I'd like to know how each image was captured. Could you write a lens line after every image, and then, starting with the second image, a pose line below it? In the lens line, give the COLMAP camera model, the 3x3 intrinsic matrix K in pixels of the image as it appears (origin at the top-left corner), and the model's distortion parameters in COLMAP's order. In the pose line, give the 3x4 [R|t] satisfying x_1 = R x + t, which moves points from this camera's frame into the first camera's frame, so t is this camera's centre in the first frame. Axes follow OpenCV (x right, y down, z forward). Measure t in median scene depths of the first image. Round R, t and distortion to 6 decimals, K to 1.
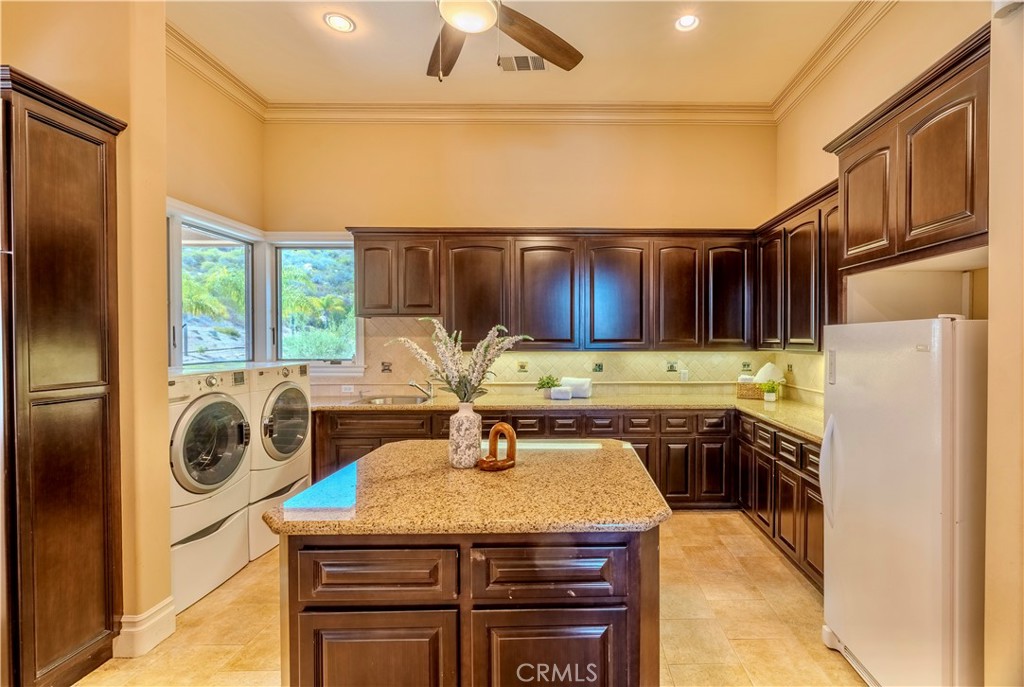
lens RADIAL K [[553.6, 0, 512.7], [0, 553.6, 345.4], [0, 0, 1]] dist [-0.007171, -0.001313]
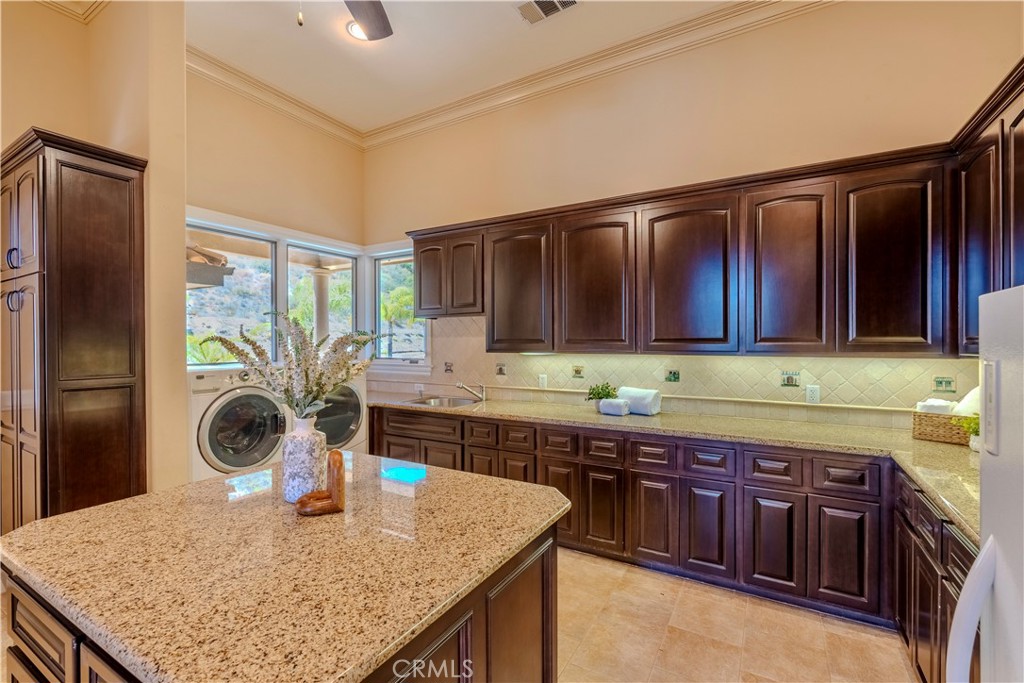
lens RADIAL K [[448.3, 0, 509.7], [0, 448.3, 343.4], [0, 0, 1]] dist [-0.004191, 0.000360]
pose [[0.841843, 0.000314, -0.539722, 0.314447], [-0.003915, 0.999977, -0.005525, -0.000237], [0.539708, 0.006764, 0.841825, 0.387515]]
